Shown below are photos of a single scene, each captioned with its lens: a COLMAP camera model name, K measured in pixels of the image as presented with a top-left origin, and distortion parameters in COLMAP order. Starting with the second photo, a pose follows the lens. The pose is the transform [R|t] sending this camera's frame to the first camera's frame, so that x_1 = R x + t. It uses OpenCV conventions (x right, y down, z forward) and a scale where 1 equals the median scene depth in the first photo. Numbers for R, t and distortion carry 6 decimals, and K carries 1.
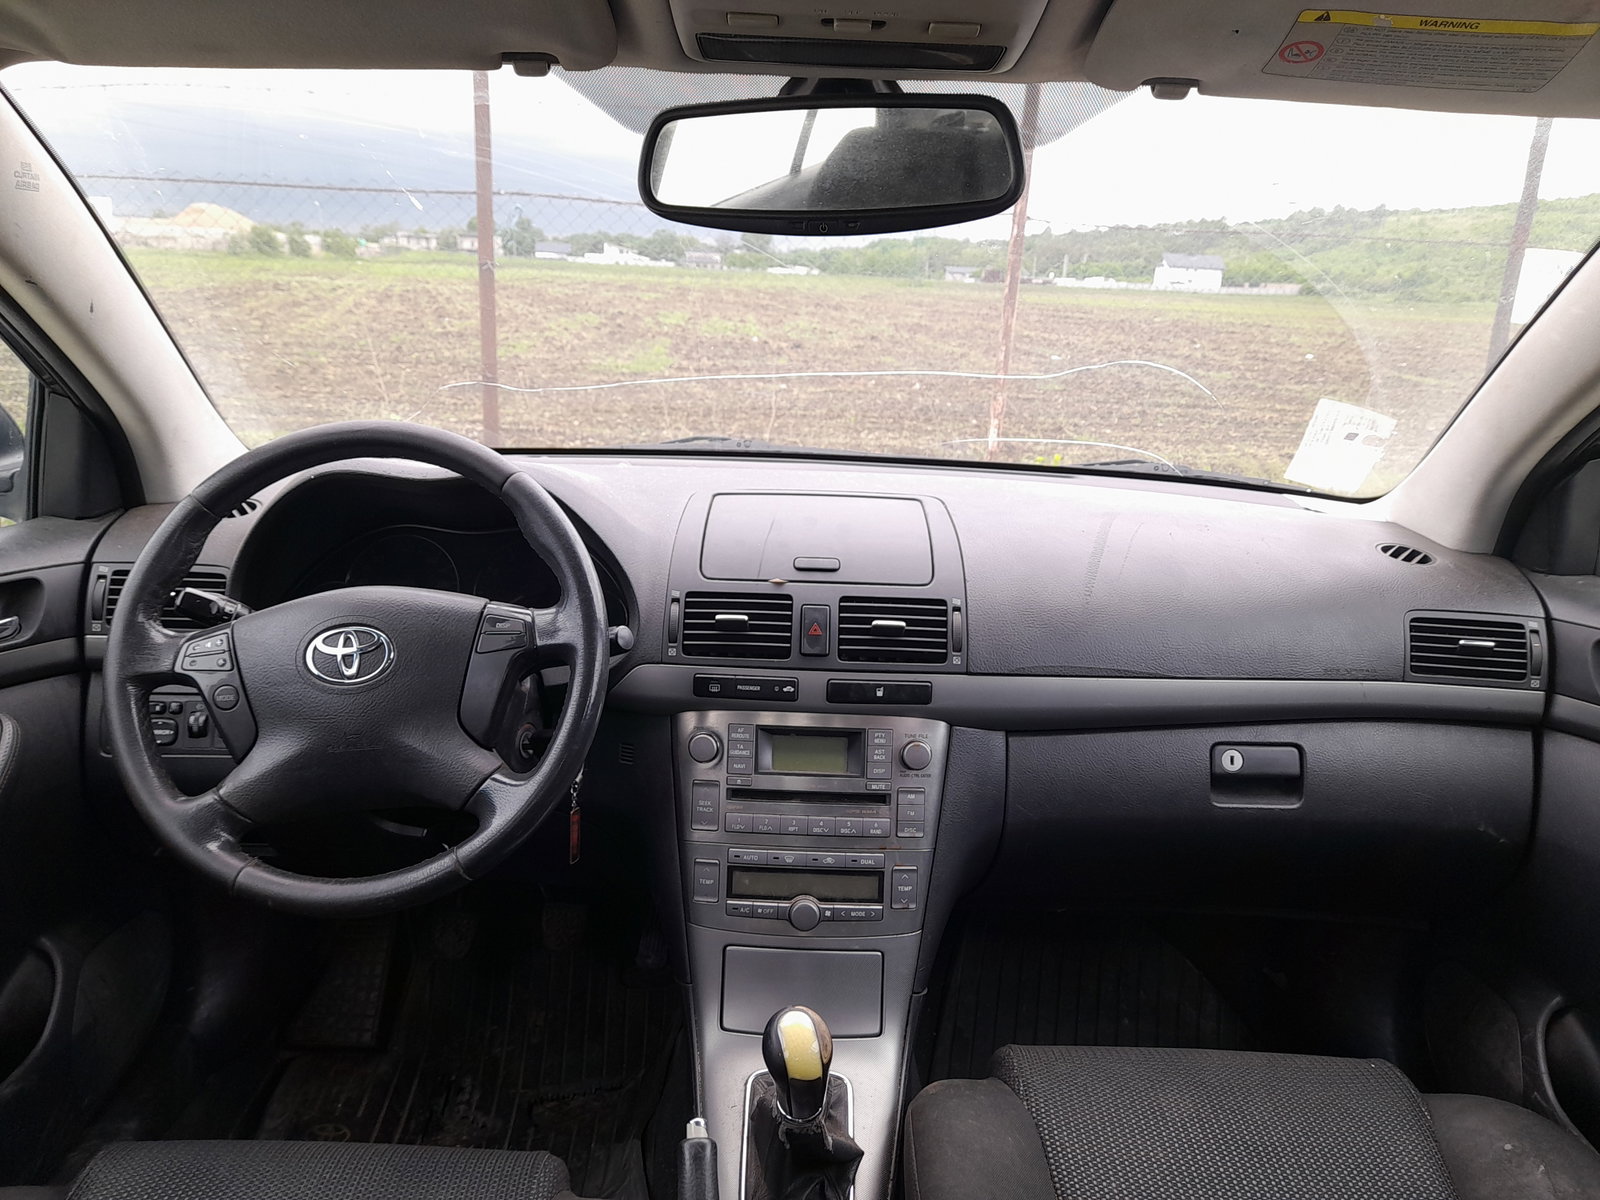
lens RADIAL K [[1166.1, 0, 800.0], [0, 1166.1, 600.0], [0, 0, 1]] dist [-0.000645, -0.000165]
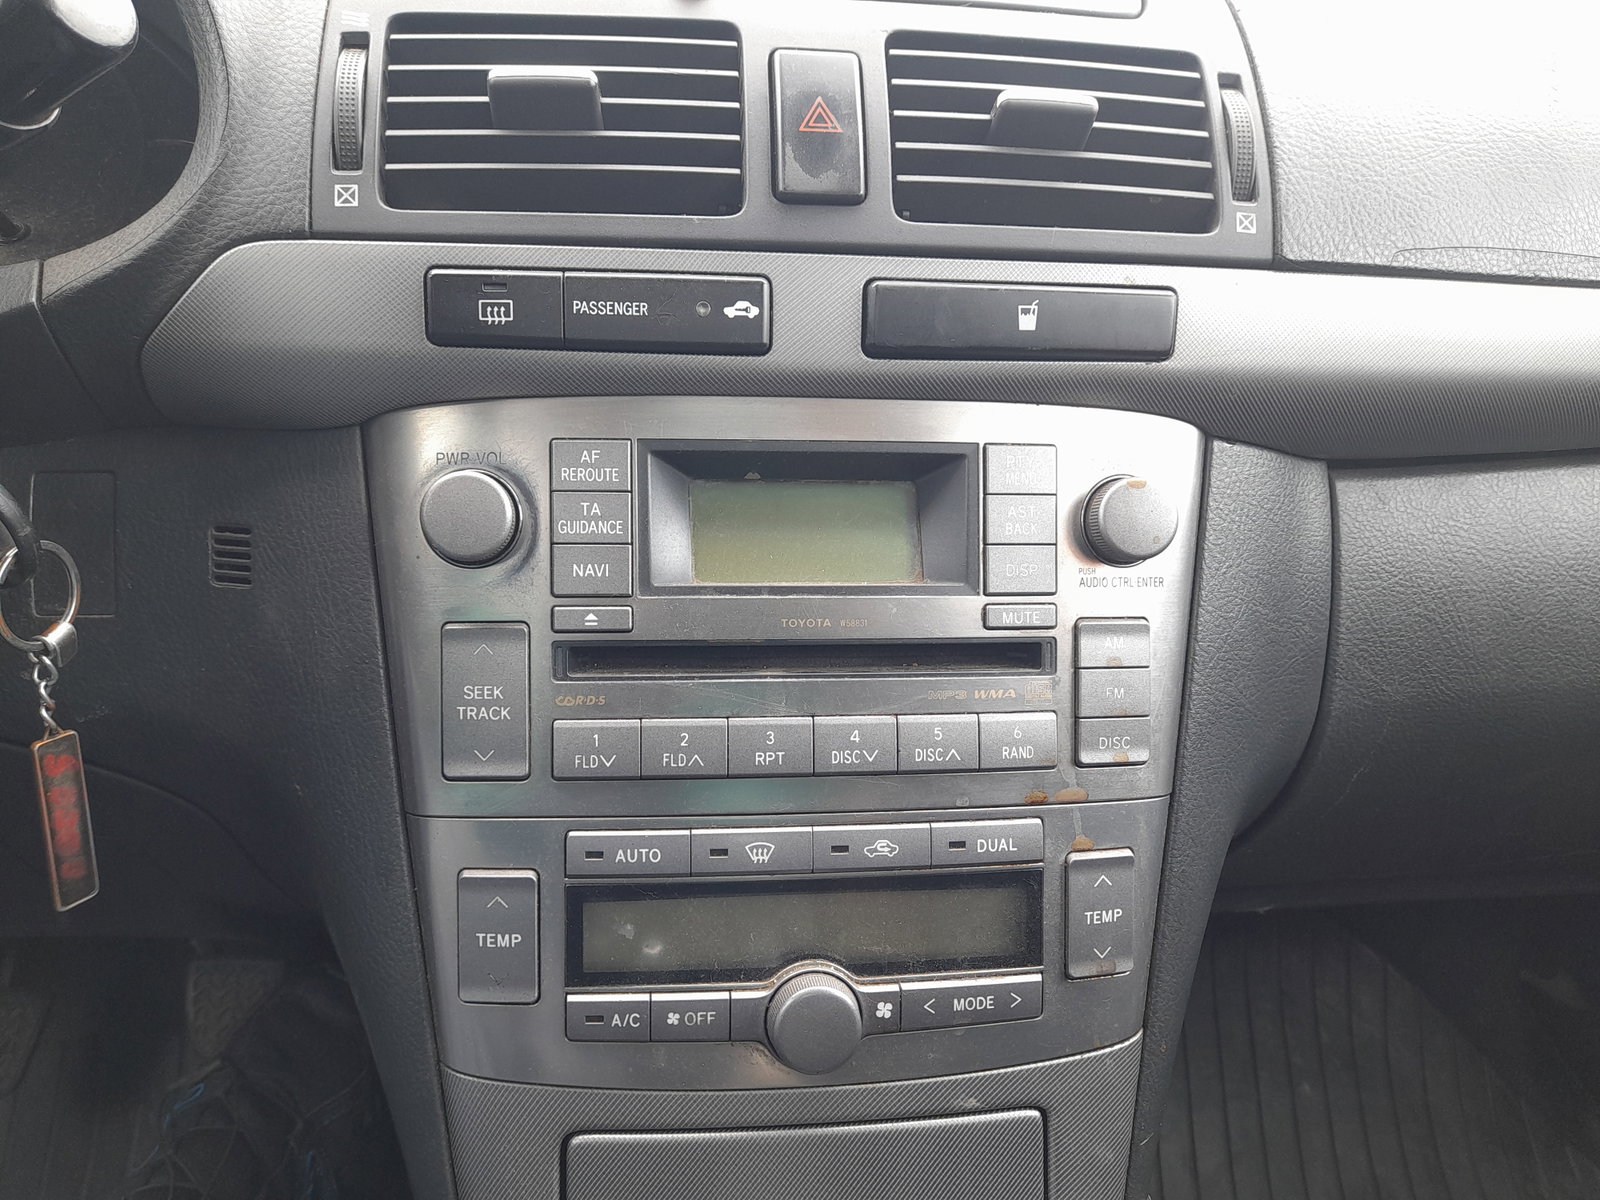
lens RADIAL K [[1282.6, 0, 800.0], [0, 1282.6, 600.0], [0, 0, 1]] dist [0.033733, -0.000751]
pose [[0.990898, -0.038777, 0.128909, -0.040809], [0.031639, 0.997874, 0.056970, 0.132583], [-0.130844, -0.052373, 0.990019, 0.648963]]
